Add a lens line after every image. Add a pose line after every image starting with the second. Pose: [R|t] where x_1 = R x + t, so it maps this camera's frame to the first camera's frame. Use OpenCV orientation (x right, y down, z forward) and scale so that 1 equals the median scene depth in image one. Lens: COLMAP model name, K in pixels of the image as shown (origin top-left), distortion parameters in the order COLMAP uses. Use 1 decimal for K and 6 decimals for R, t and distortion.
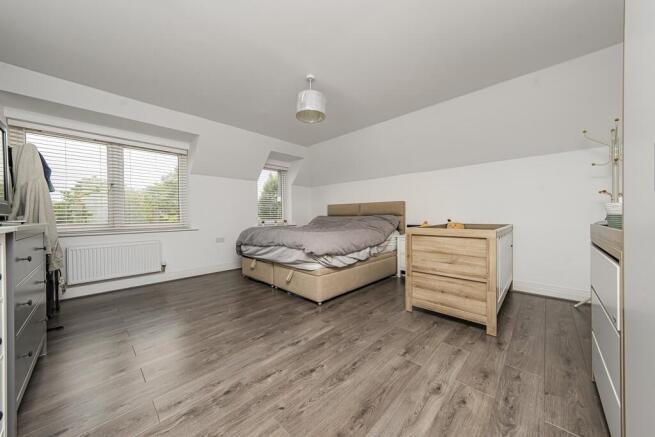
lens RADIAL K [[228.2, 0, 327.5], [0, 228.2, 218.5], [0, 0, 1]] dist [0.001088, 0.000022]
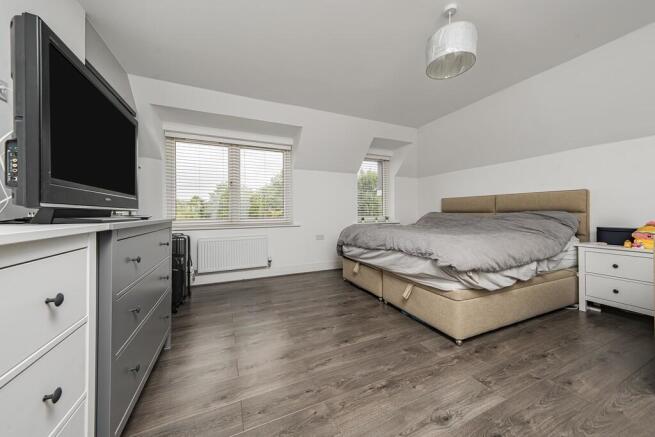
lens RADIAL K [[228.7, 0, 324.7], [0, 228.7, 212.9], [0, 0, 1]] dist [-0.013229, 0.002665]
pose [[0.922063, 0.006093, -0.386992, -0.124569], [-0.009321, 0.999936, -0.006466, -0.000877], [0.386928, 0.009569, 0.922060, 0.193102]]
